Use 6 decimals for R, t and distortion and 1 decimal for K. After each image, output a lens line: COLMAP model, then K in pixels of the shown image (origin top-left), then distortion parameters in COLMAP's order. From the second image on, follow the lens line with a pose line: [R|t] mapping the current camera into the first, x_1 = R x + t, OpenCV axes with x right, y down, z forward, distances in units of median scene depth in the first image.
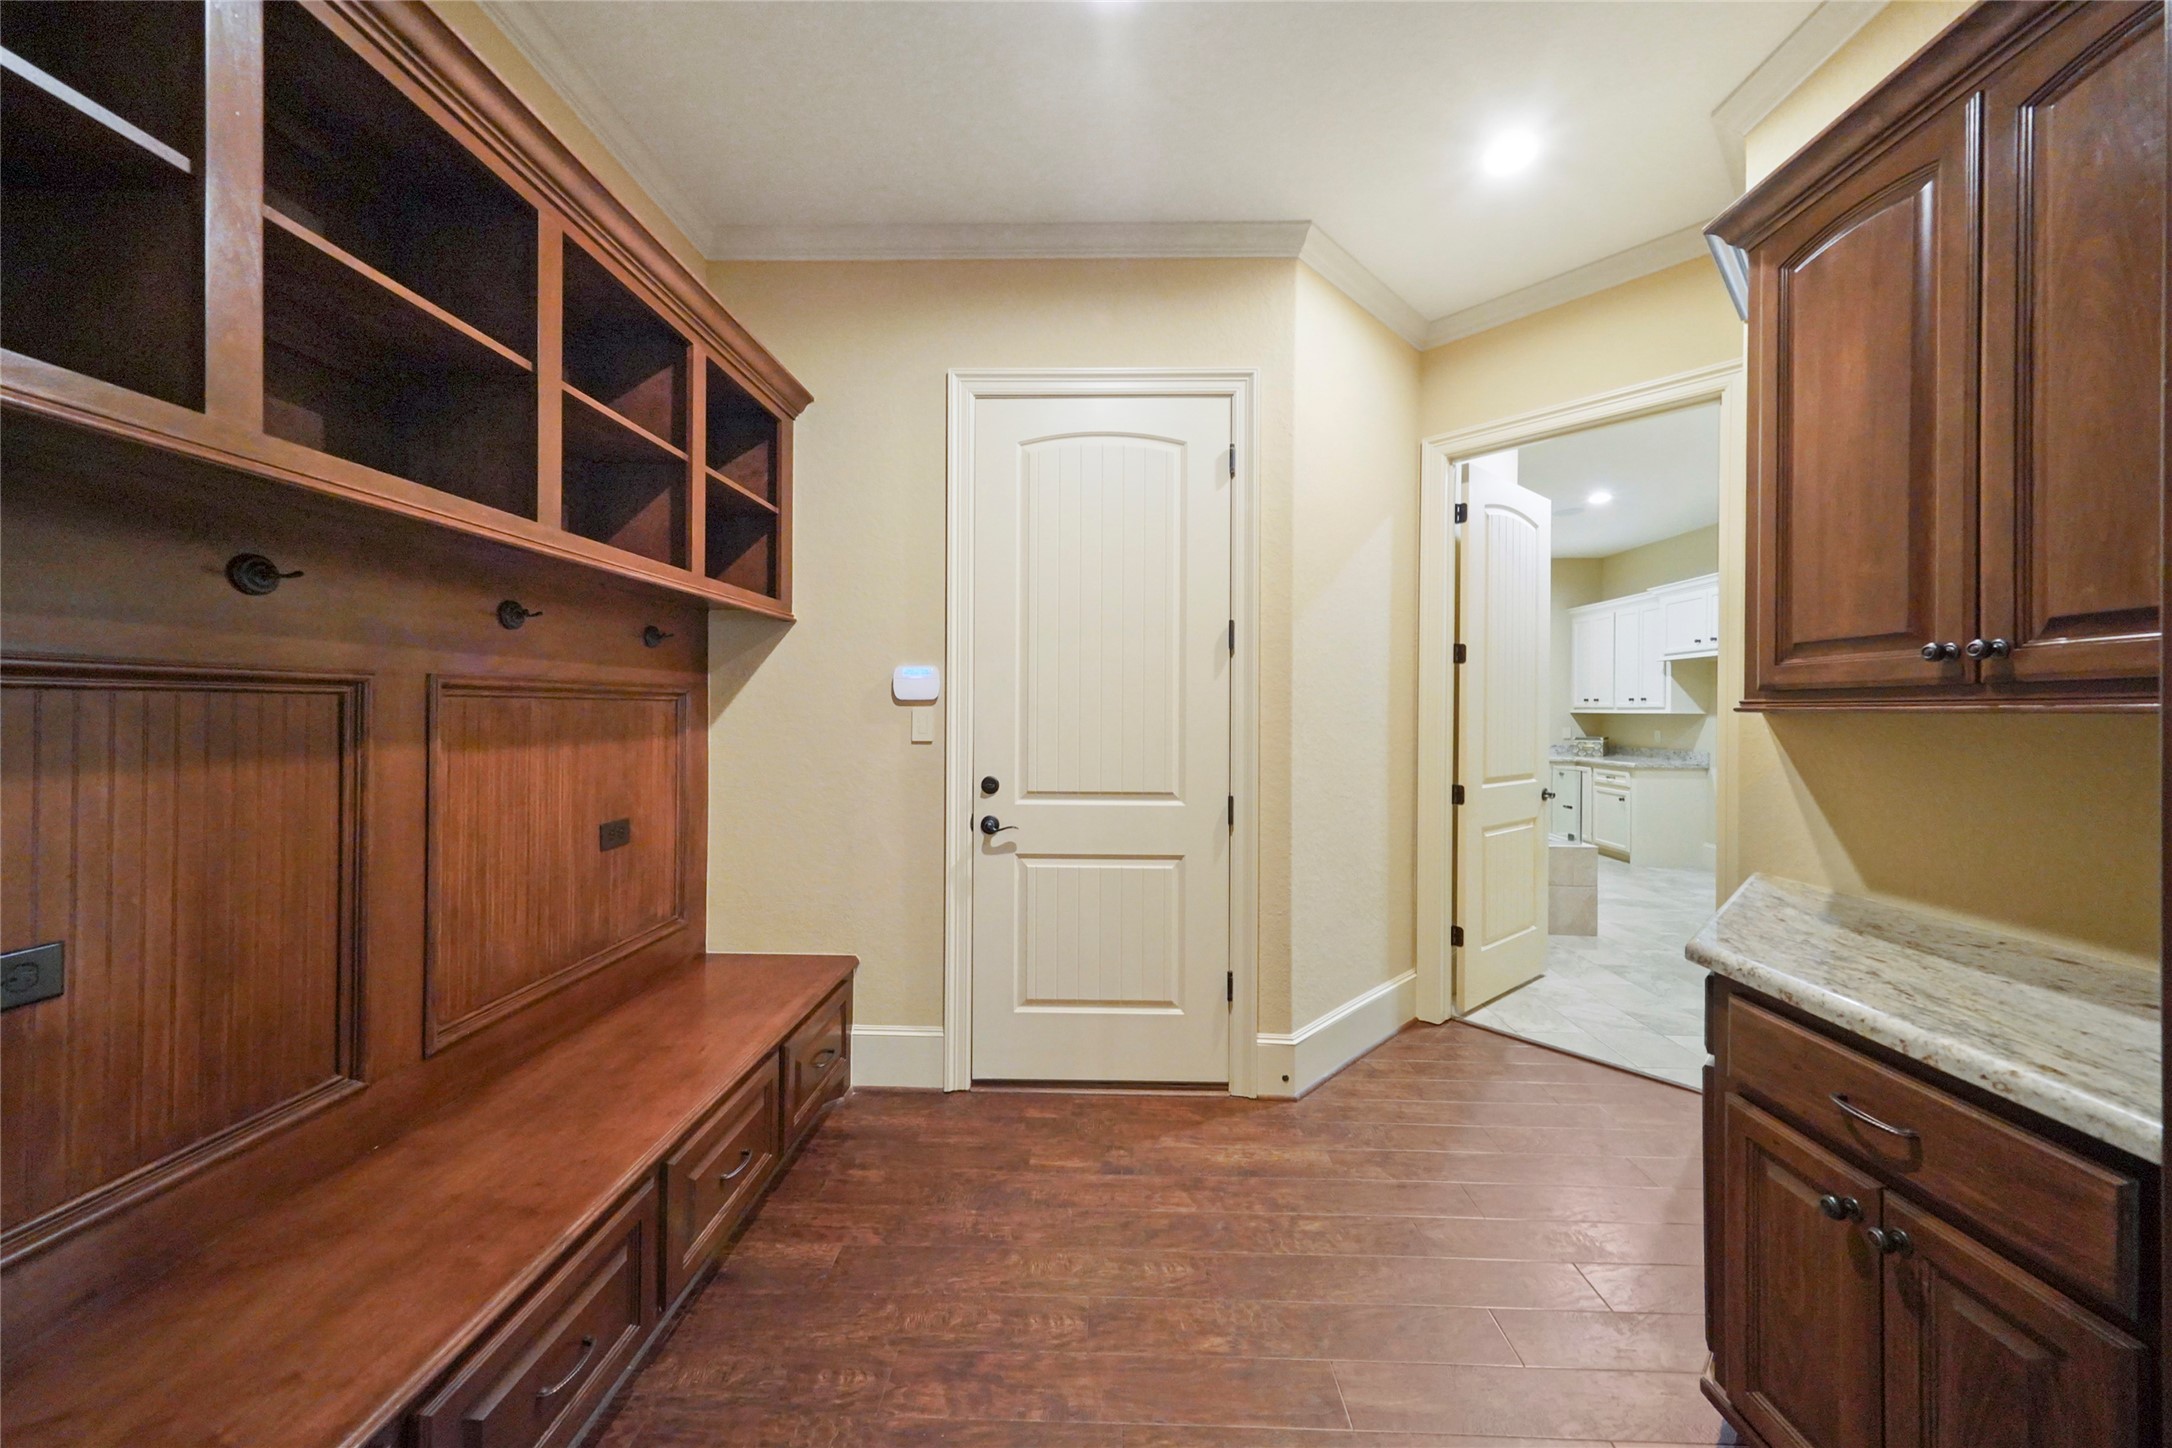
lens RADIAL K [[749.3, 0, 1090.7], [0, 749.3, 711.7], [0, 0, 1]] dist [0.010454, 0.000160]
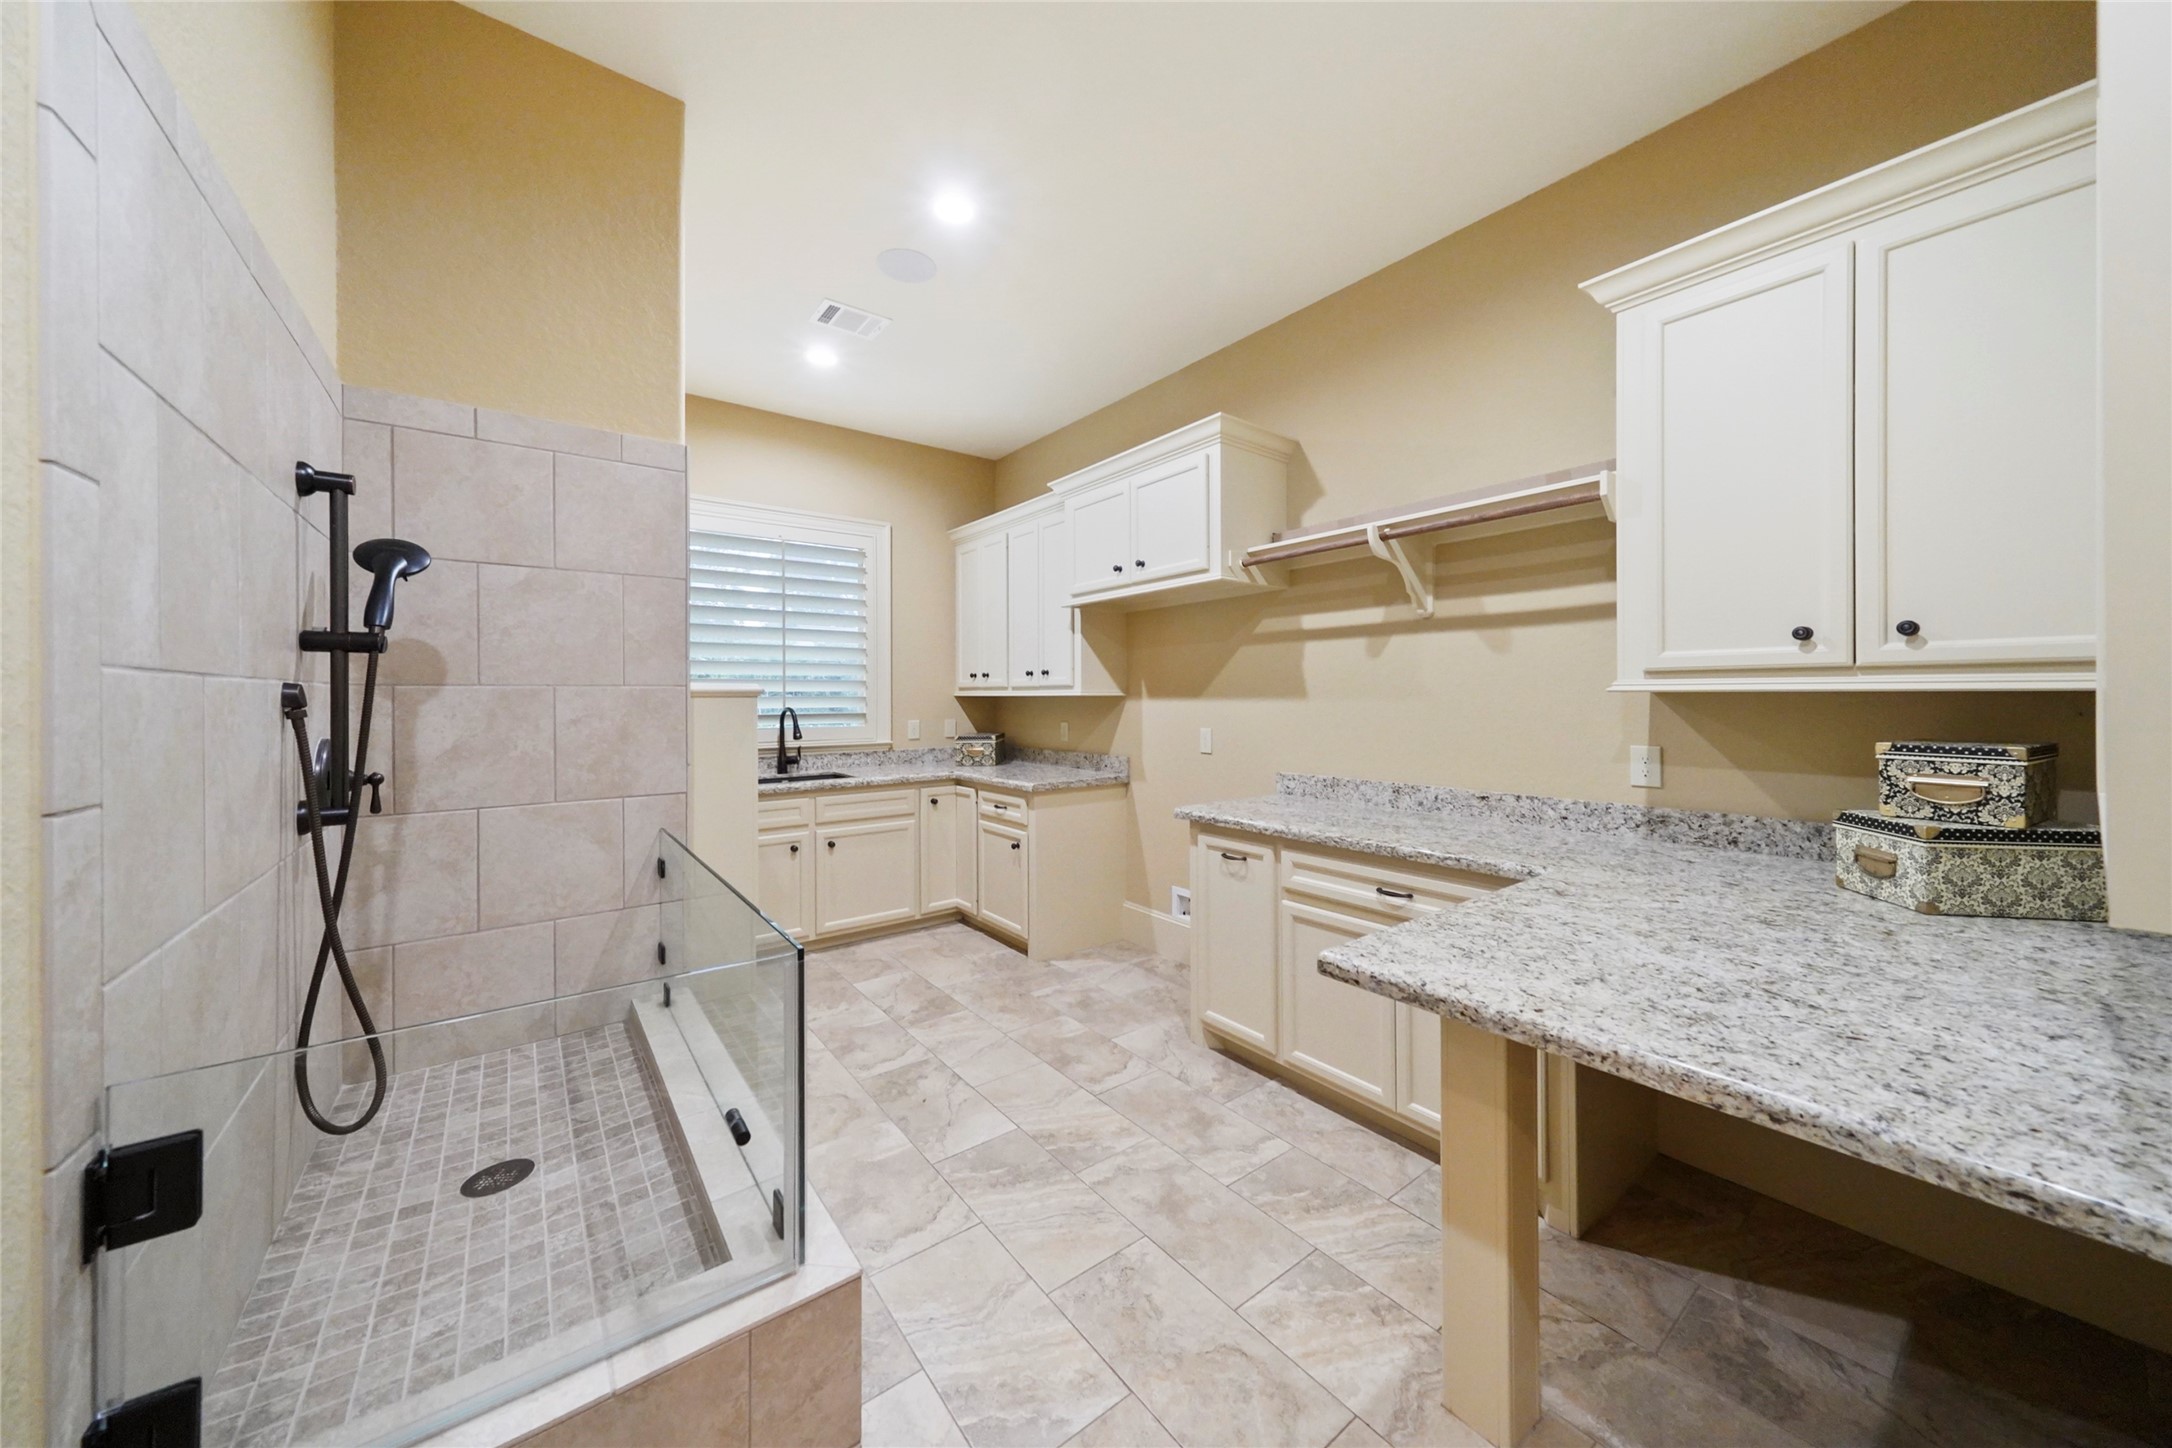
lens RADIAL K [[749.3, 0, 1086.7], [0, 749.3, 703.2], [0, 0, 1]] dist [0.010454, 0.000160]
pose [[0.781871, -0.014287, 0.623277, 0.386141], [0.009044, 0.999892, 0.011574, 0.001181], [-0.623375, -0.003413, 0.781916, 0.510943]]
